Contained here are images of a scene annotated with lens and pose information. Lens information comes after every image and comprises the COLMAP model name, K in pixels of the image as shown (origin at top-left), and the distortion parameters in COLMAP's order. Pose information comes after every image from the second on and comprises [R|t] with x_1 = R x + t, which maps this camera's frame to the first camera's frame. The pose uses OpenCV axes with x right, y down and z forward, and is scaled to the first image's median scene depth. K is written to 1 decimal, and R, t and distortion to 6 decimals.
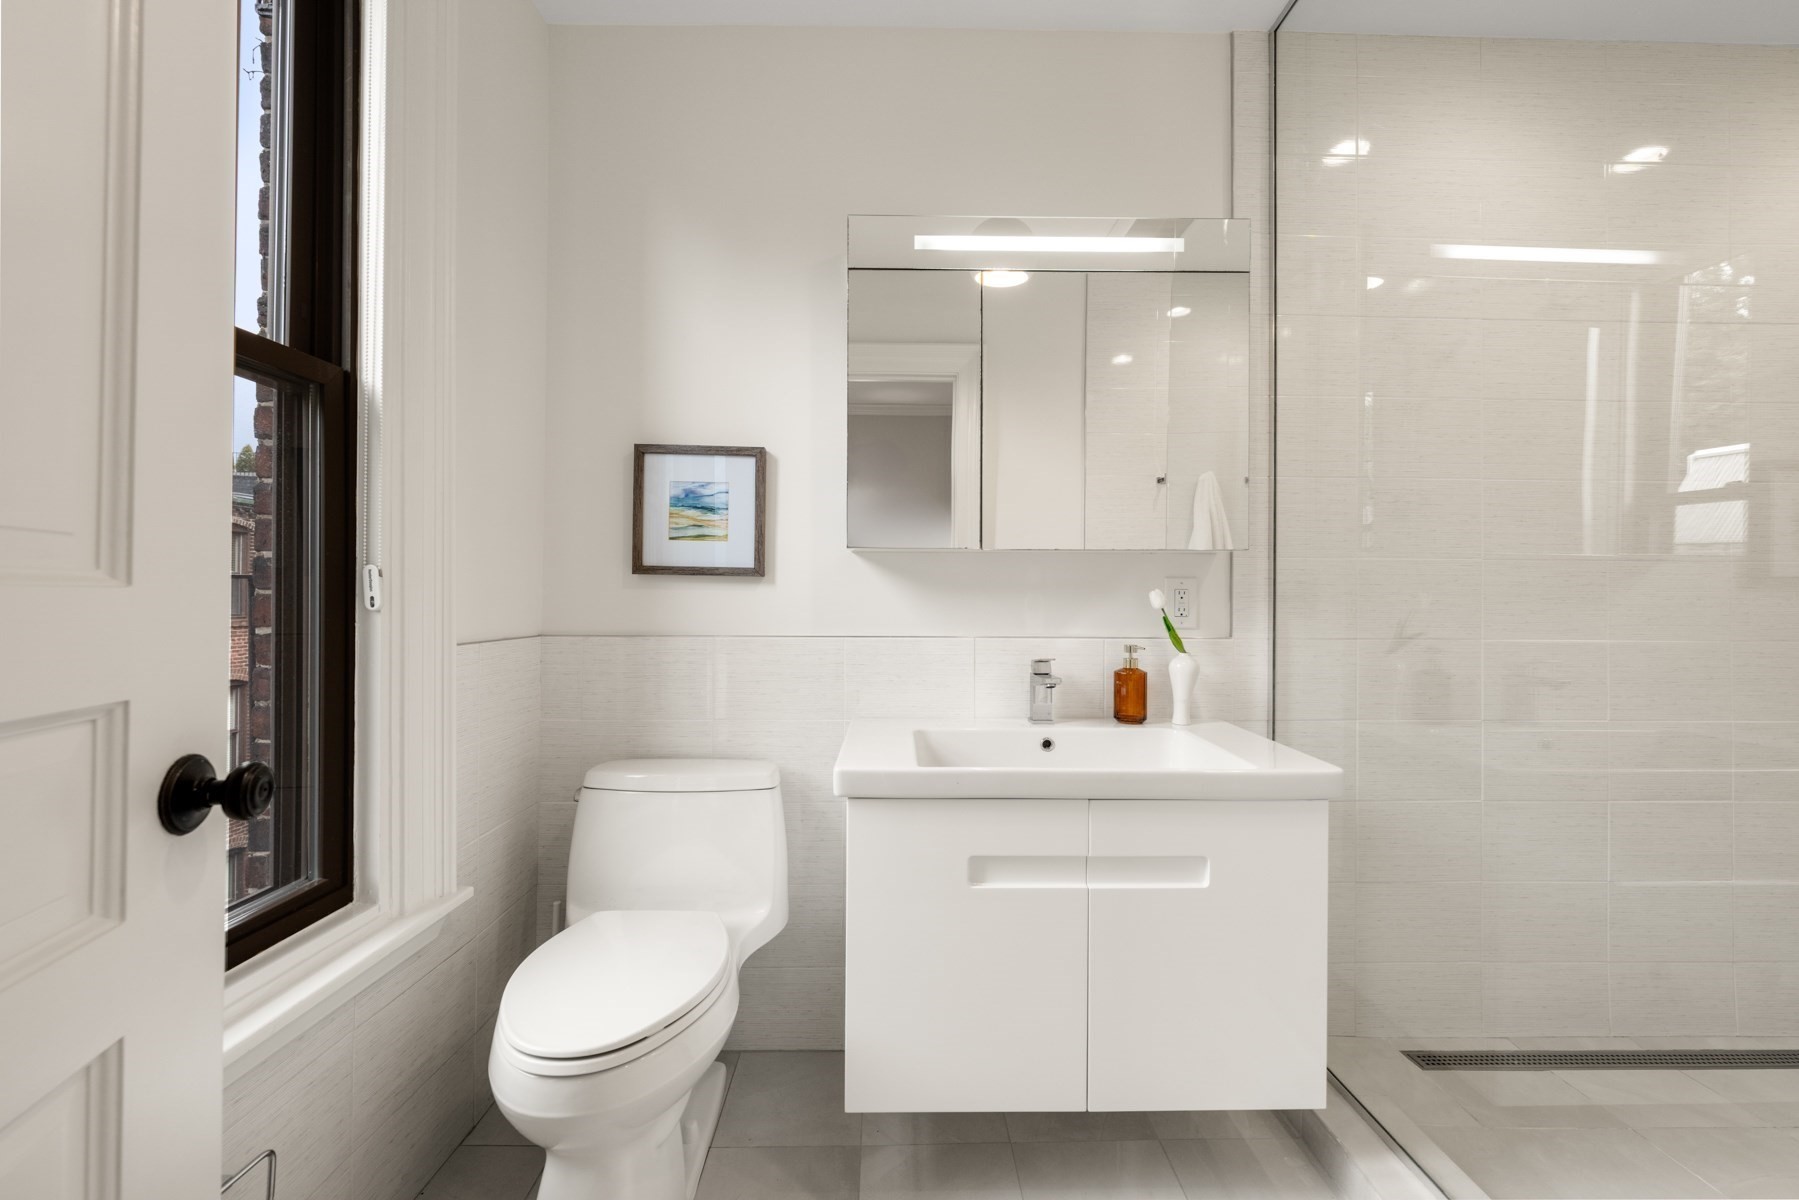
lens RADIAL K [[716.7, 0, 899.5], [0, 716.7, 600.0], [0, 0, 1]] dist [-0.001999, -0.000214]
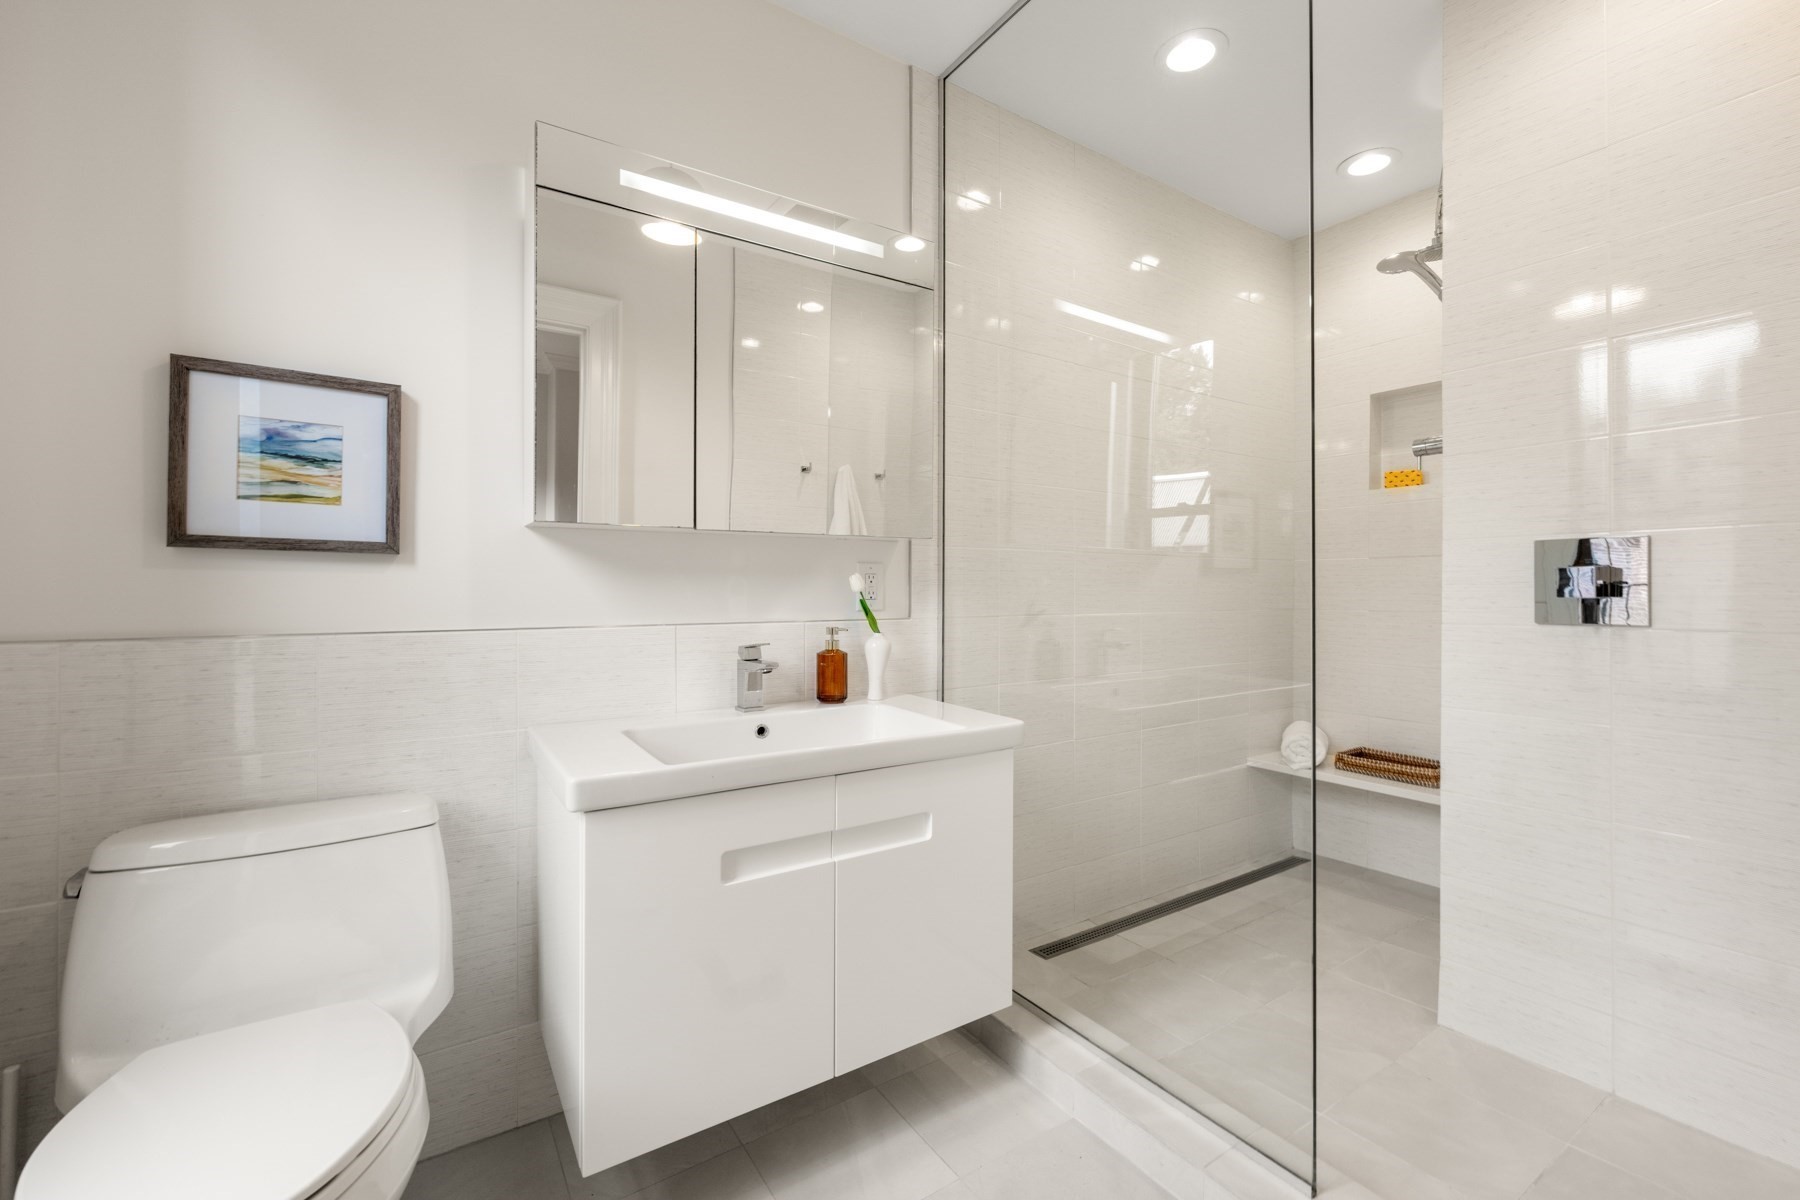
lens RADIAL K [[760.9, 0, 904.3], [0, 760.9, 599.0], [0, 0, 1]] dist [-0.000384, -0.000318]
pose [[0.839378, -0.011859, 0.543419, -0.183385], [0.006595, 0.999911, 0.011633, 0.009609], [-0.543509, -0.006180, 0.839381, 0.021974]]
